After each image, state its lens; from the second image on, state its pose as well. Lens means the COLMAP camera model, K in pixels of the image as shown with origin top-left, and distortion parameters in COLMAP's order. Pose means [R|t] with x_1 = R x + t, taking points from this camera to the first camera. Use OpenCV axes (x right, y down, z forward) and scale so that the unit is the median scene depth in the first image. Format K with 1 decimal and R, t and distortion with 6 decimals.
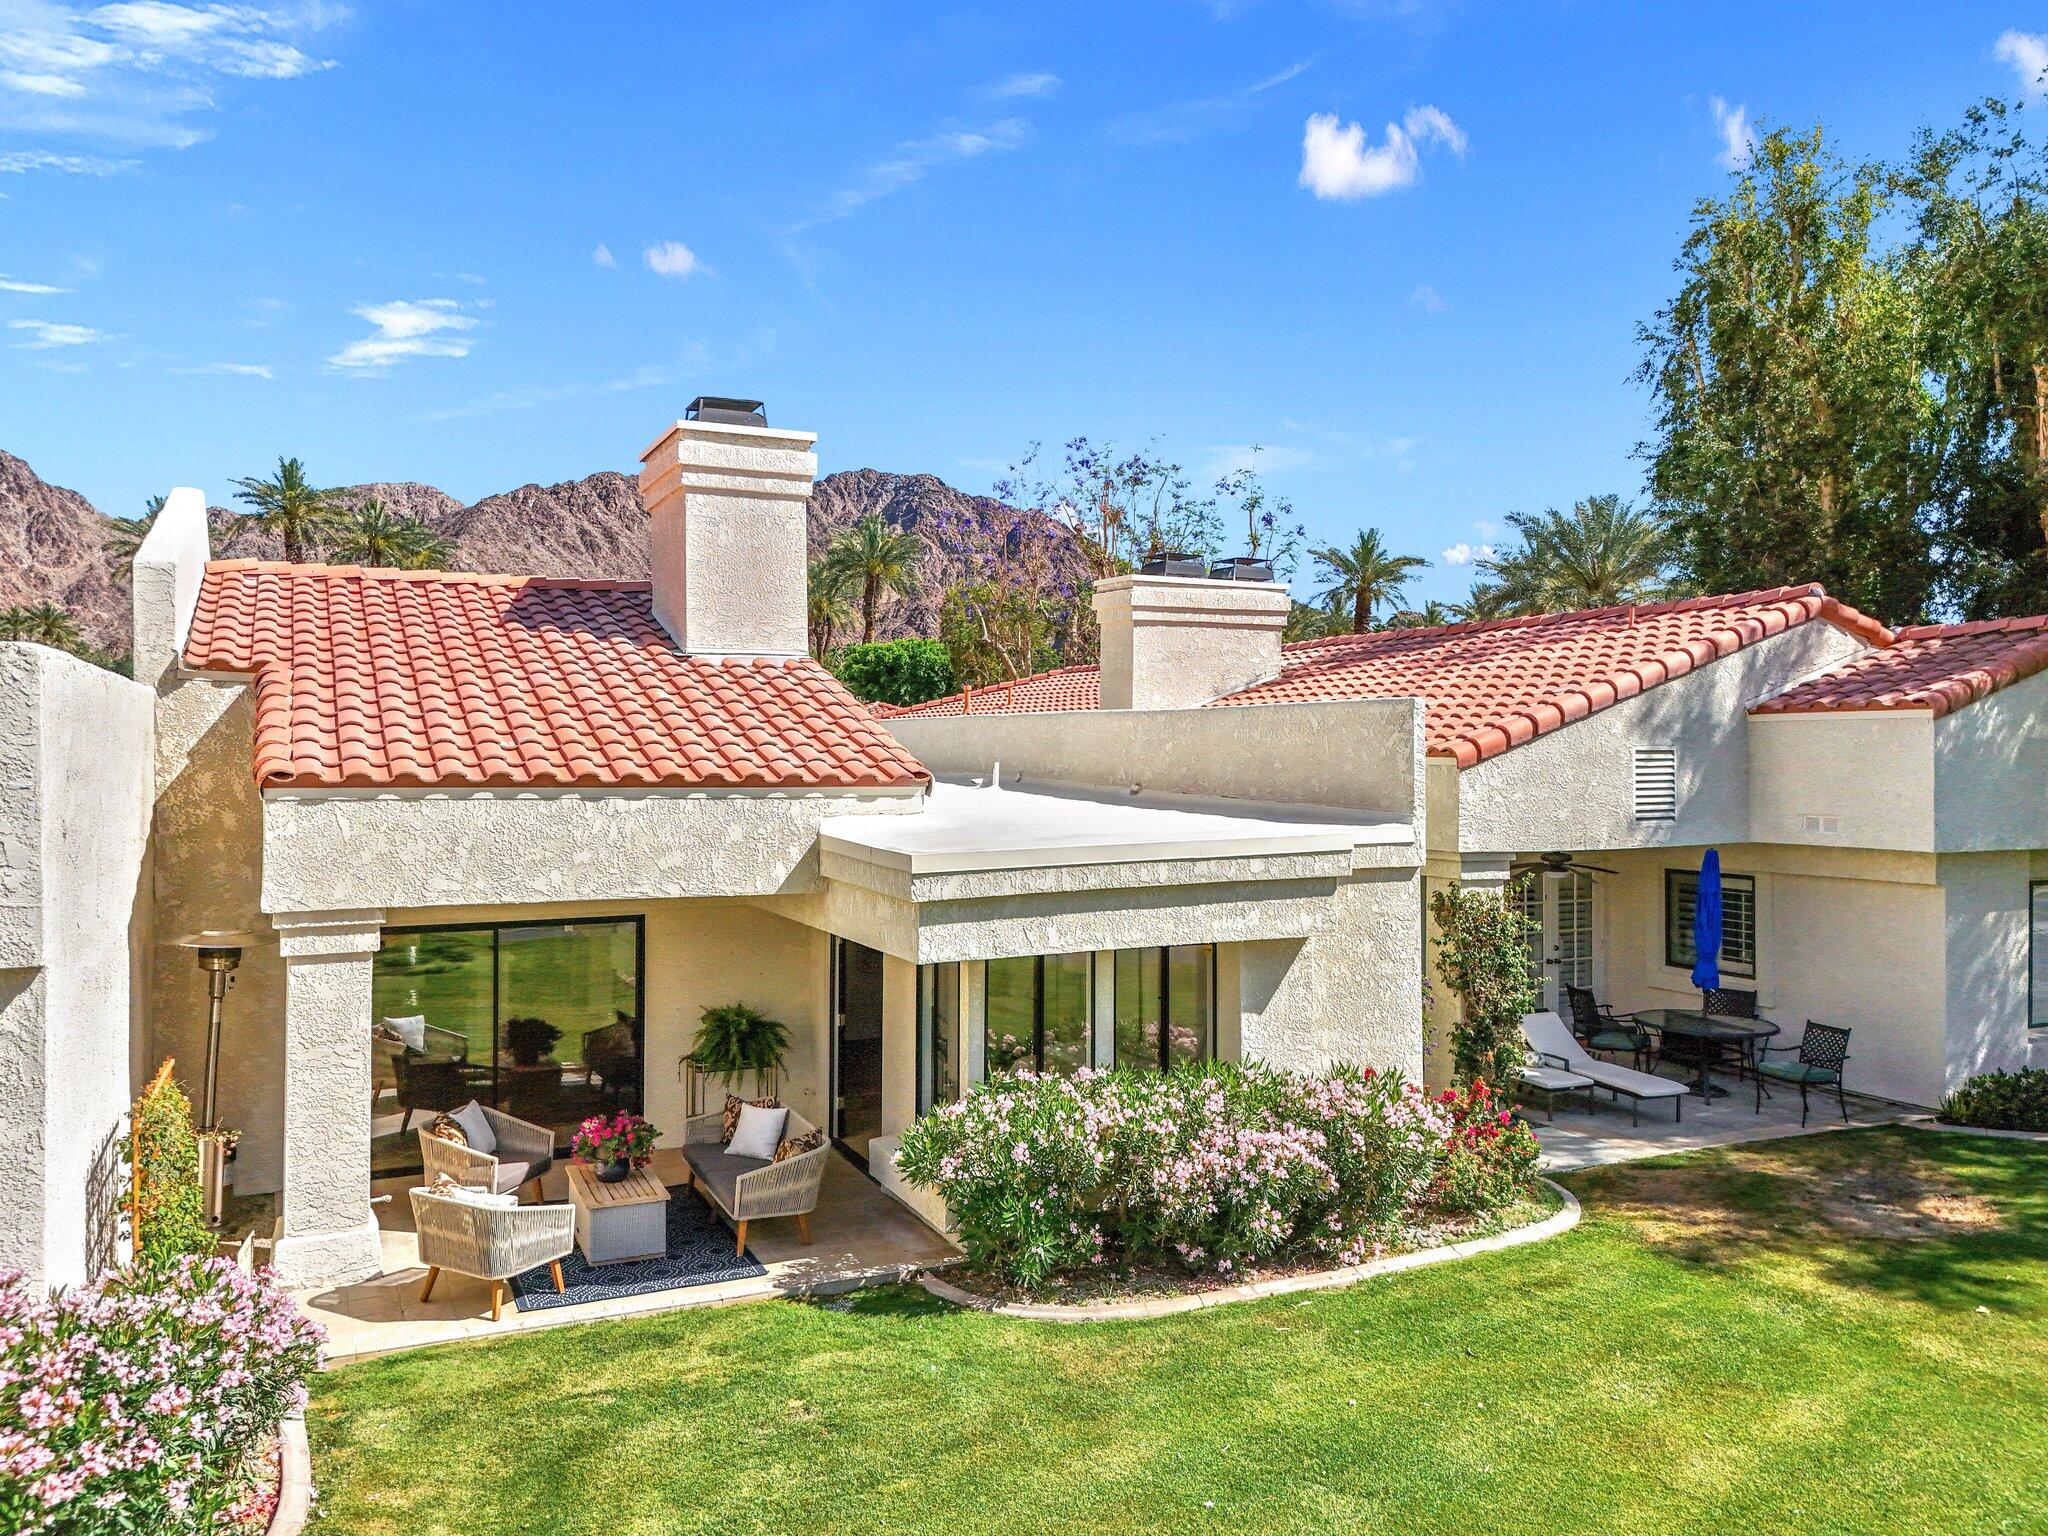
lens RADIAL K [[1558.6, 0, 1024.0], [0, 1558.6, 768.0], [0, 0, 1]] dist [0.051068, -0.004481]
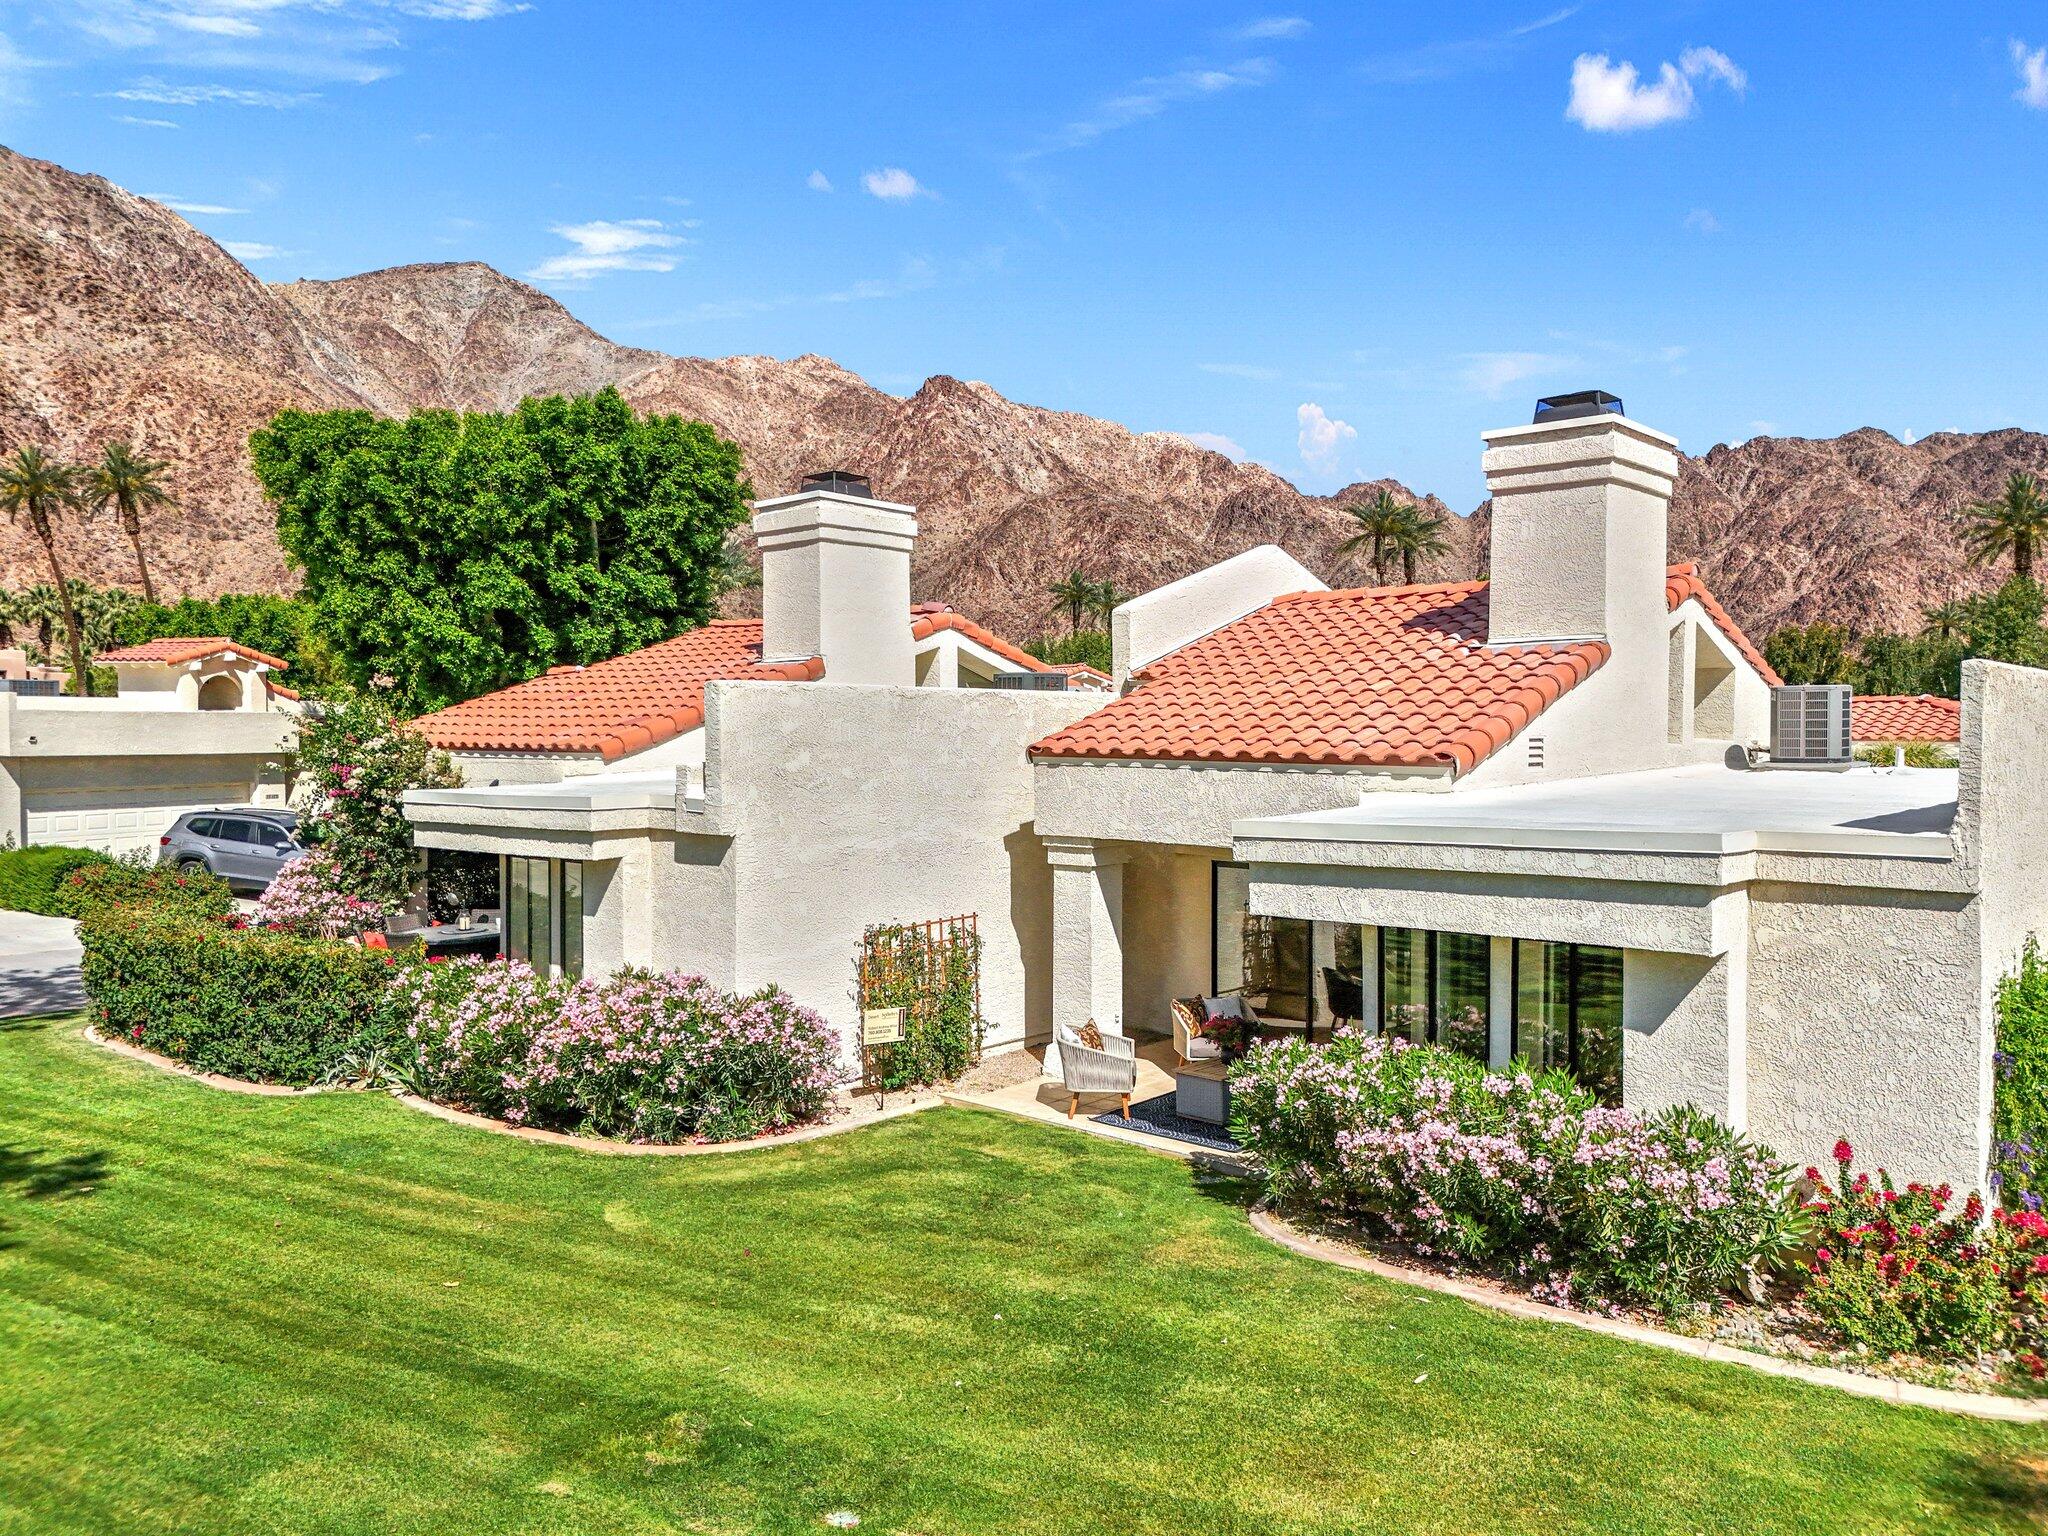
lens RADIAL K [[1558.6, 0, 1024.0], [0, 1558.6, 768.0], [0, 0, 1]] dist [0.051068, -0.004481]
pose [[0.384058, 0.025064, -0.922969, 0.923844], [-0.008999, 0.999686, 0.023402, -0.011453], [0.923265, -0.000682, 0.384163, 0.368718]]
